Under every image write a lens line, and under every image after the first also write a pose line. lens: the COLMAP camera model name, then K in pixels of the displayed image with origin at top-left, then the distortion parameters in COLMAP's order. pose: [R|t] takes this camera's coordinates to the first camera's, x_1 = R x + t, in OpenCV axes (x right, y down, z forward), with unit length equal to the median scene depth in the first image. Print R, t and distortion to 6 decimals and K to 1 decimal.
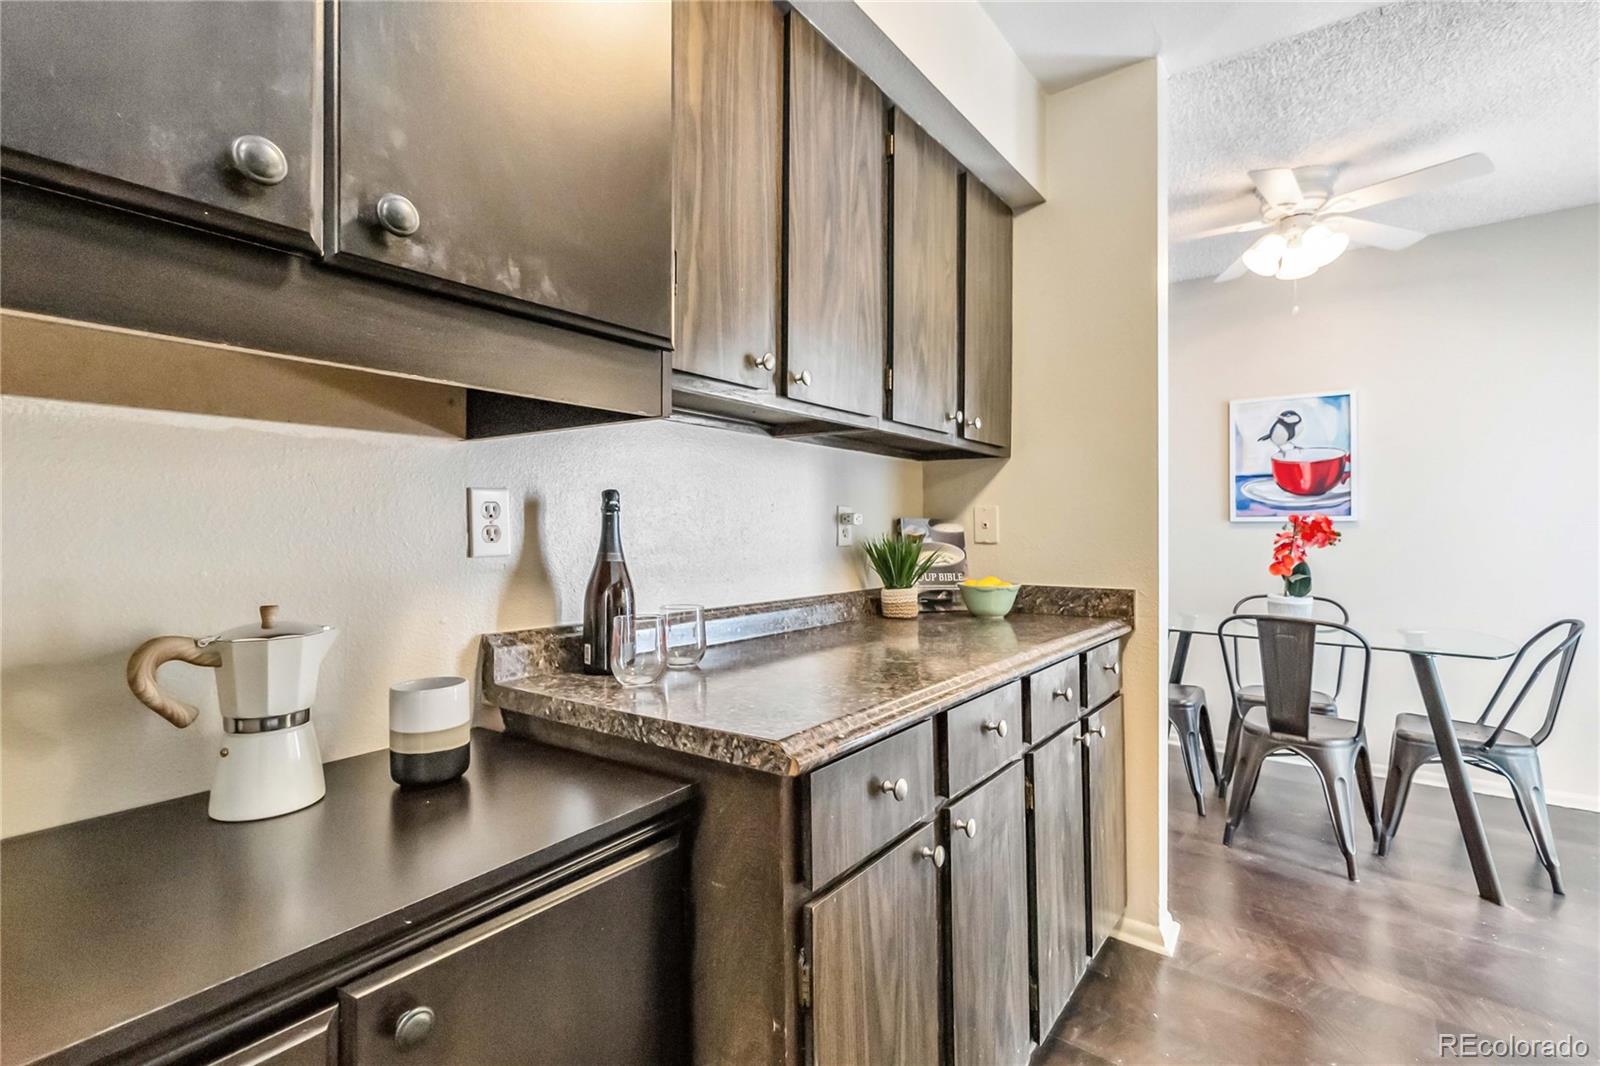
lens RADIAL K [[748.7, 0, 793.3], [0, 748.7, 518.6], [0, 0, 1]] dist [0.006321, -0.002388]
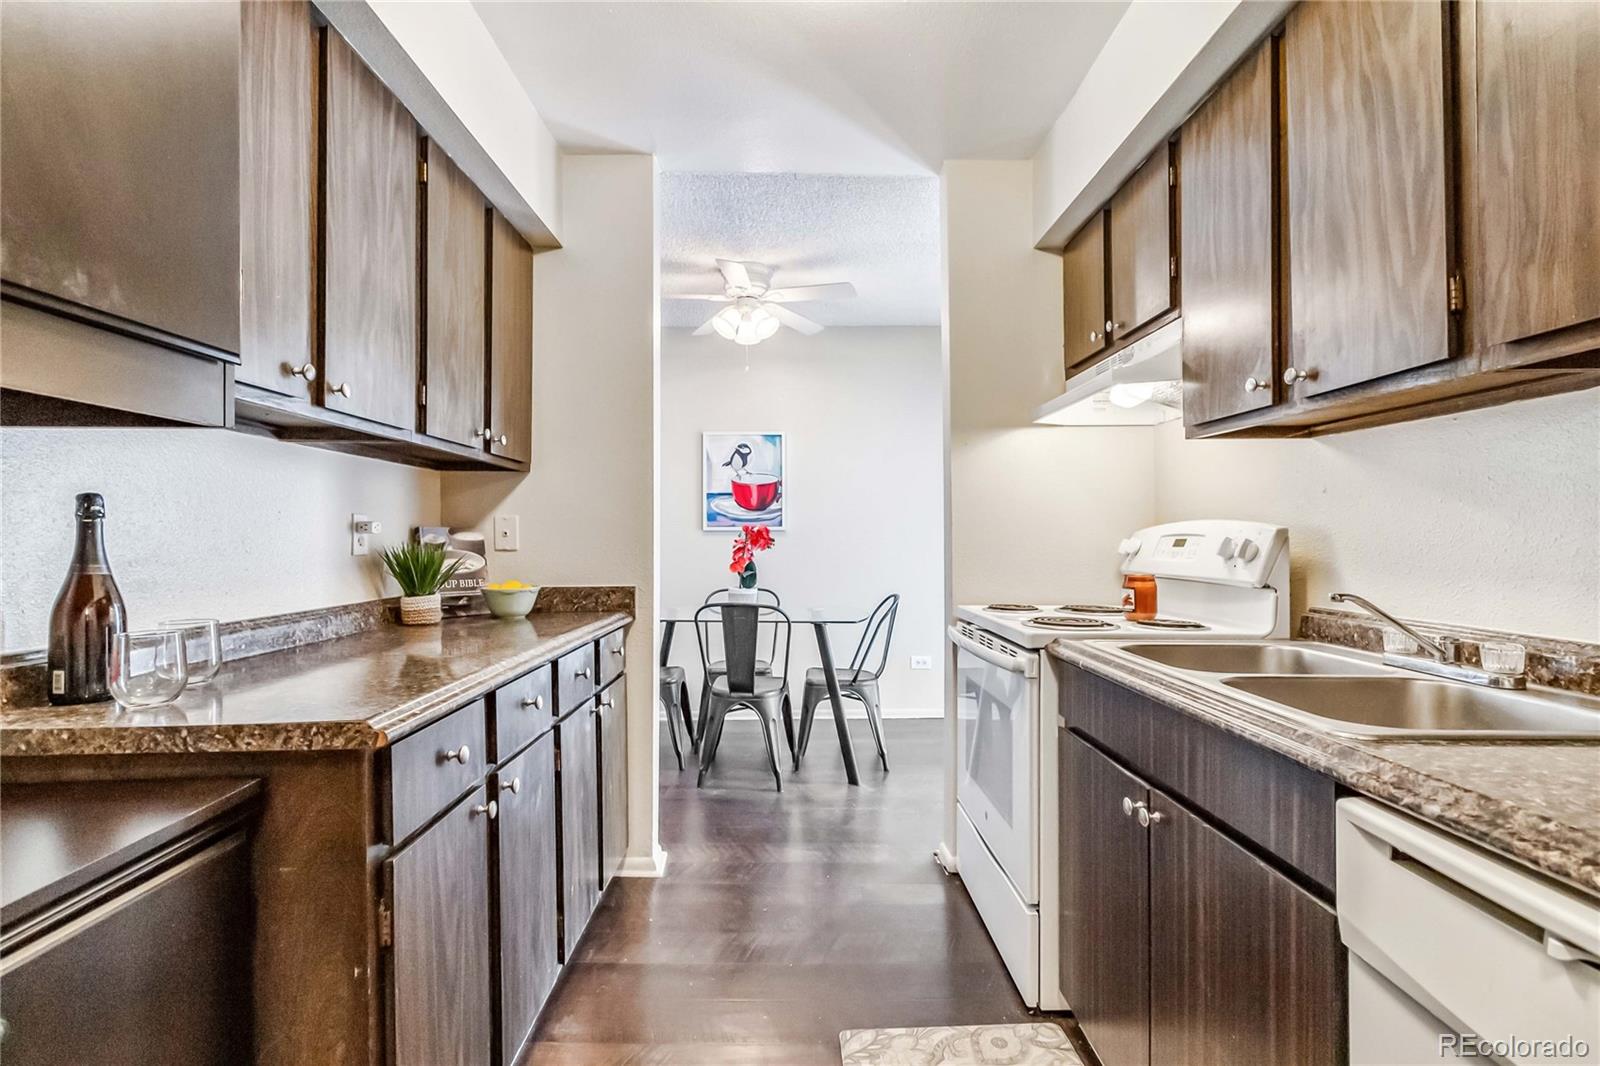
lens RADIAL K [[748.7, 0, 801.2], [0, 748.7, 532.0], [0, 0, 1]] dist [0.006321, -0.002388]
pose [[0.790584, -0.000262, 0.612353, -0.084881], [-0.003351, 0.999983, 0.004754, -0.000027], [-0.612344, -0.005811, 0.790570, -0.140611]]
